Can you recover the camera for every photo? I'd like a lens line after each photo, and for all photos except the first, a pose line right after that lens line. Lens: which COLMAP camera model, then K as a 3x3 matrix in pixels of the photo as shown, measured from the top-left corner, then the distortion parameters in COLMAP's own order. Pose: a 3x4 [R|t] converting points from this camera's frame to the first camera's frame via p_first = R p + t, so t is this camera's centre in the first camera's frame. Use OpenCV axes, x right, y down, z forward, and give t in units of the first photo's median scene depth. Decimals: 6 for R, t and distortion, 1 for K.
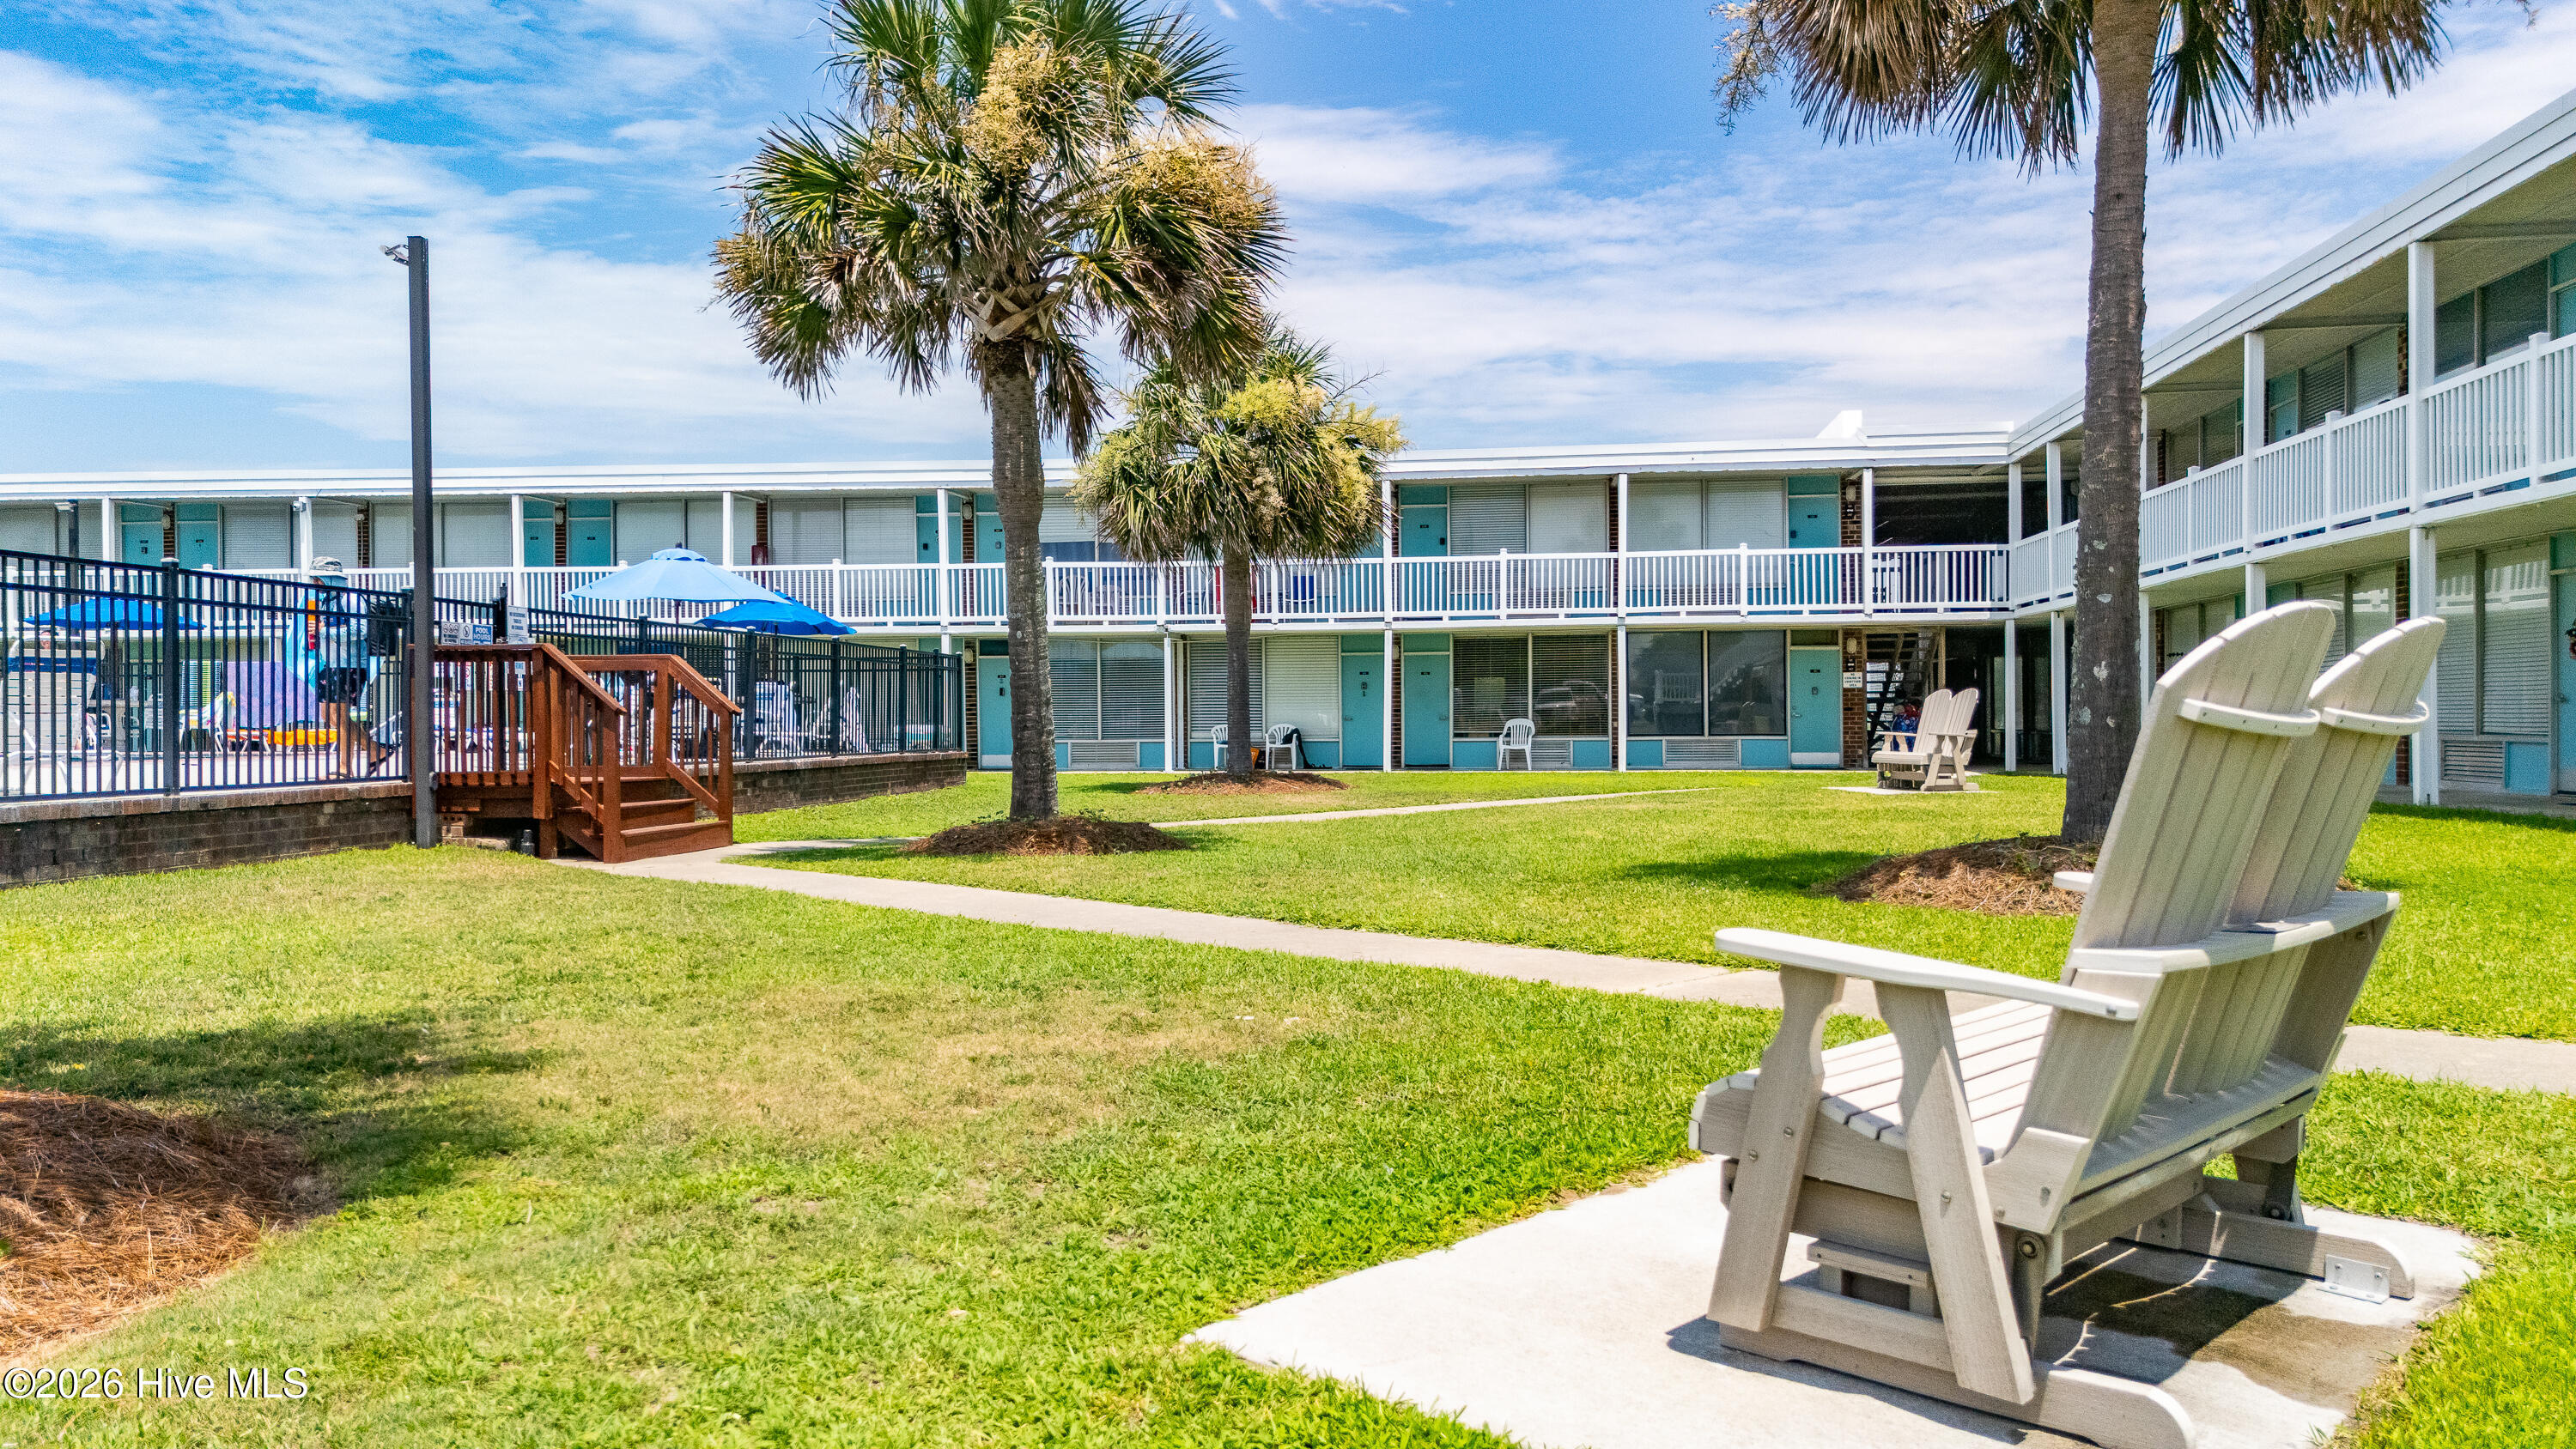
lens RADIAL K [[1906.2, 0, 1290.3], [0, 1906.2, 726.5], [0, 0, 1]] dist [0.077423, -0.068661]
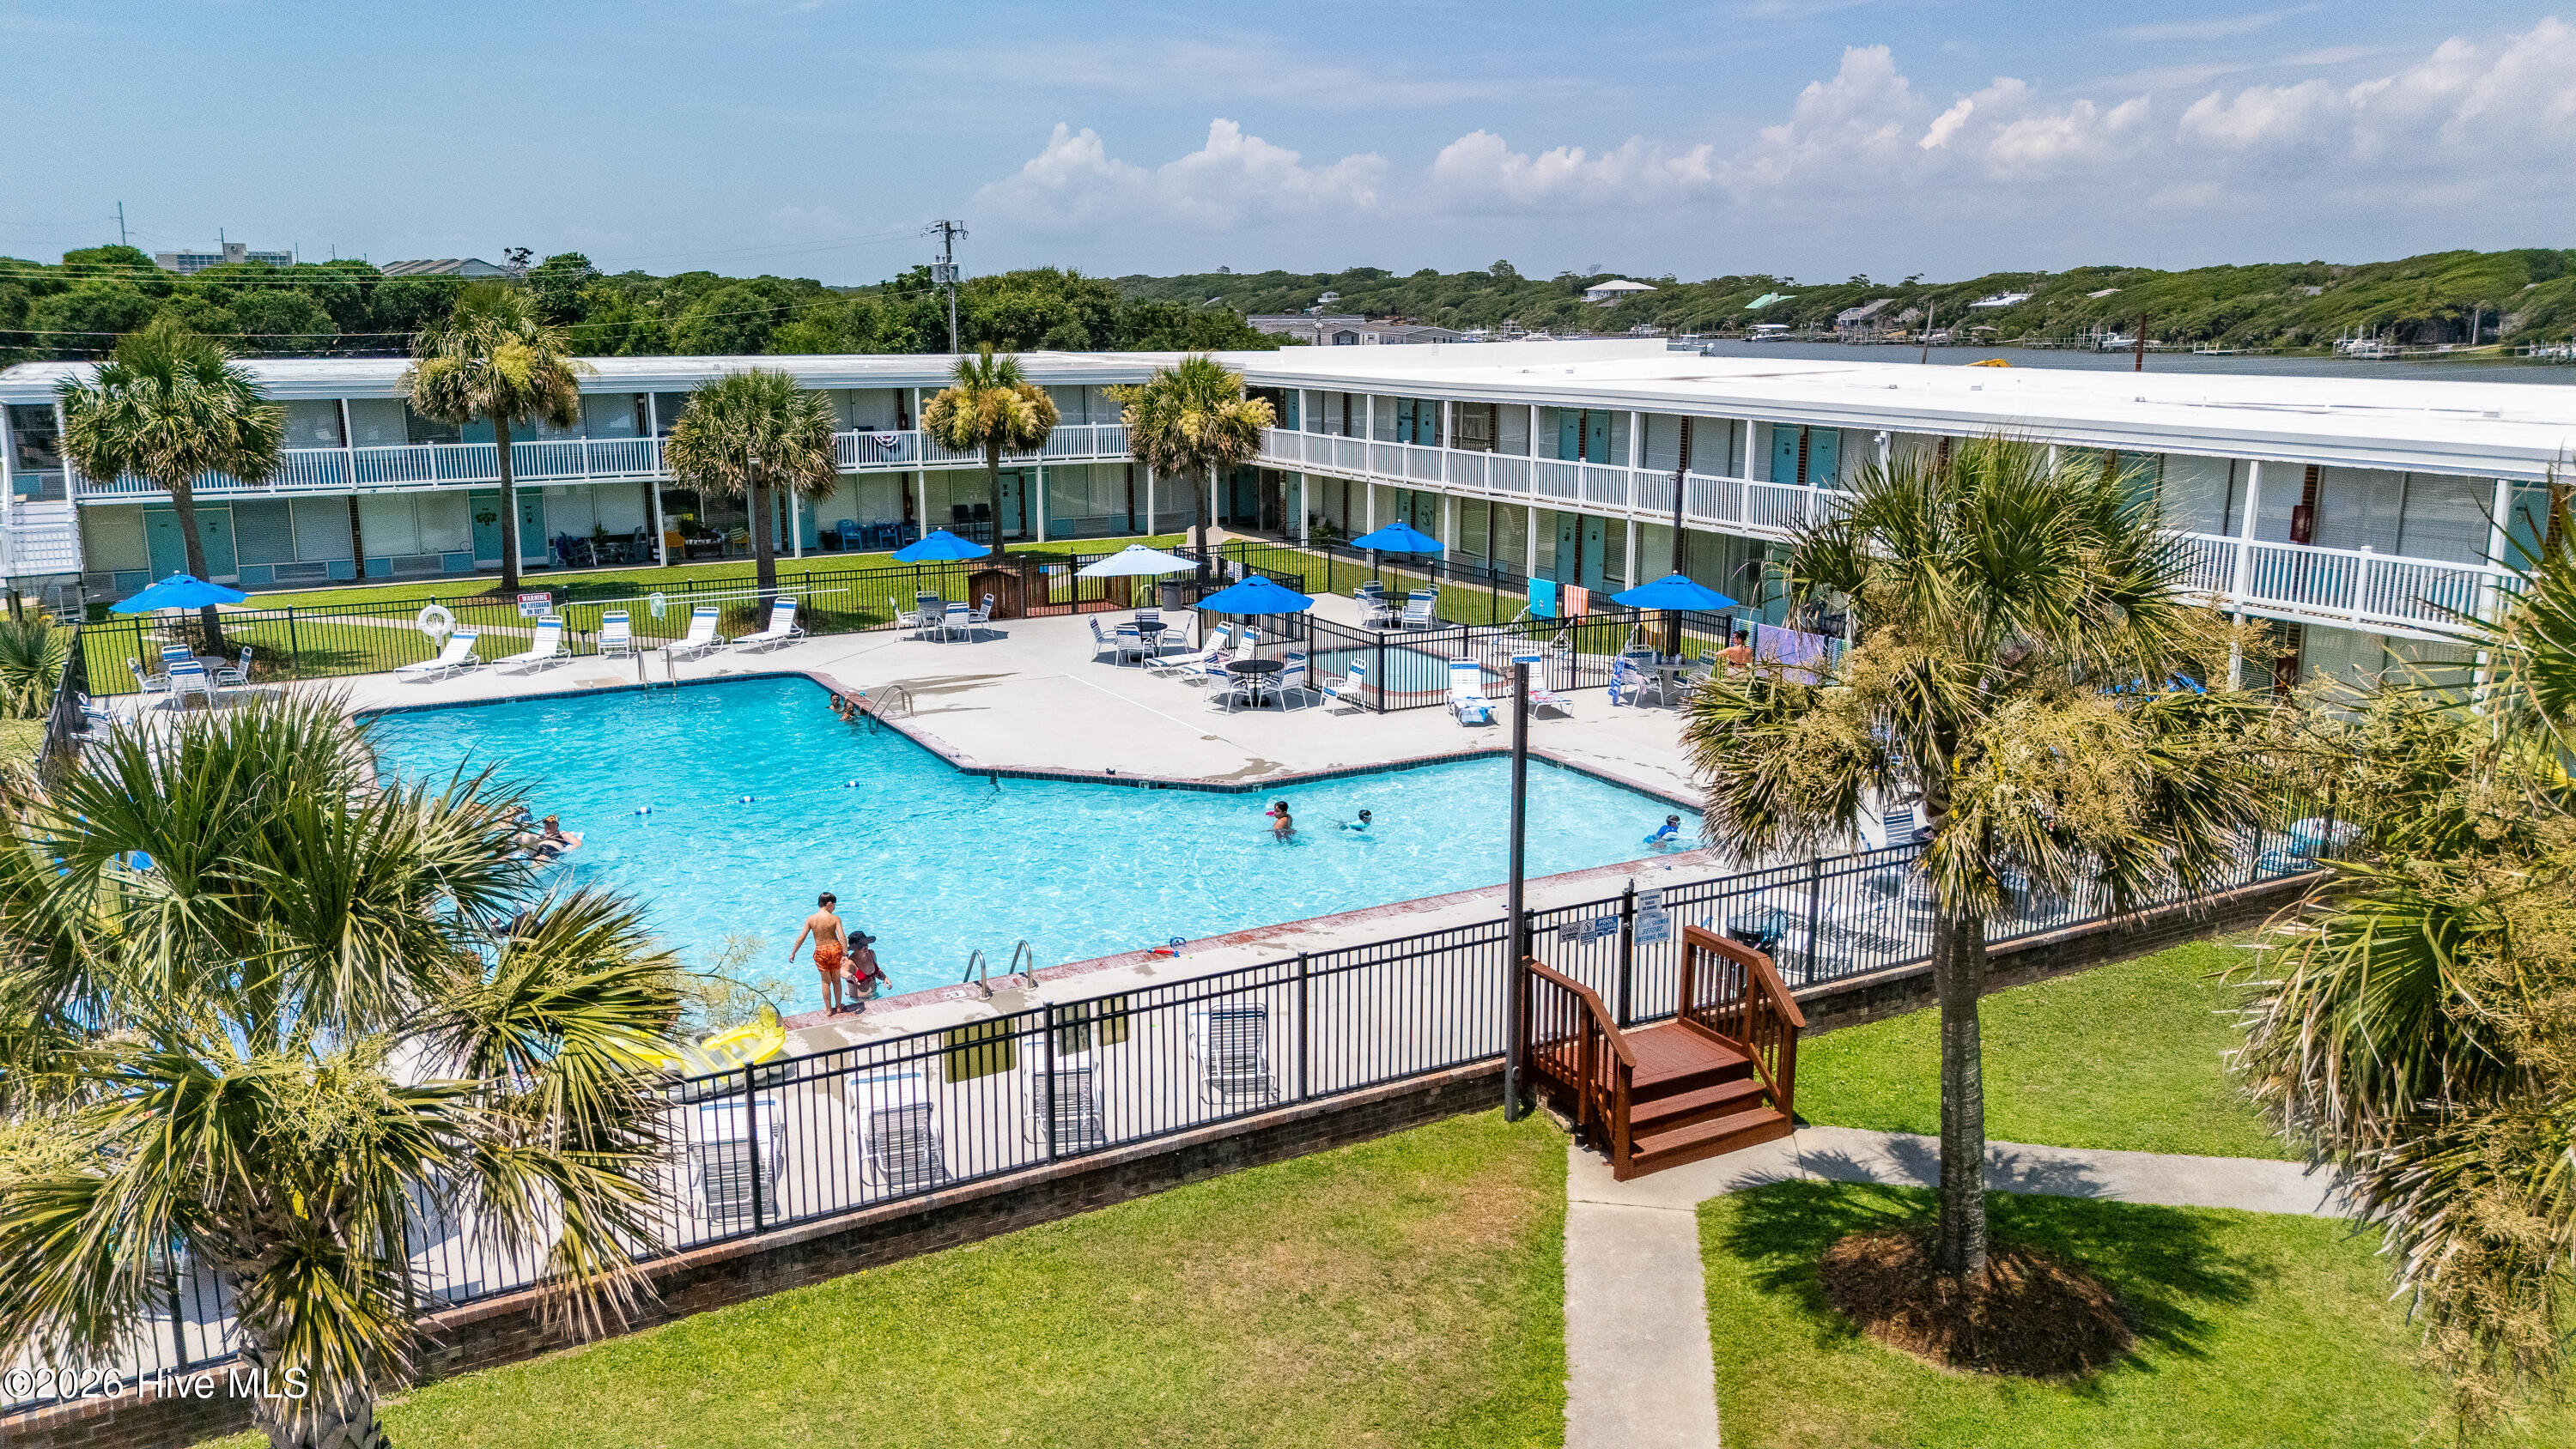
lens RADIAL K [[1906.2, 0, 1284.3], [0, 1906.2, 745.8], [0, 0, 1]] dist [0.077423, -0.068661]
pose [[0.596858, 0.189308, -0.779694, 0.179818], [-0.003700, 0.972406, 0.233266, -0.205203], [0.802338, -0.136342, 0.581089, 0.064605]]
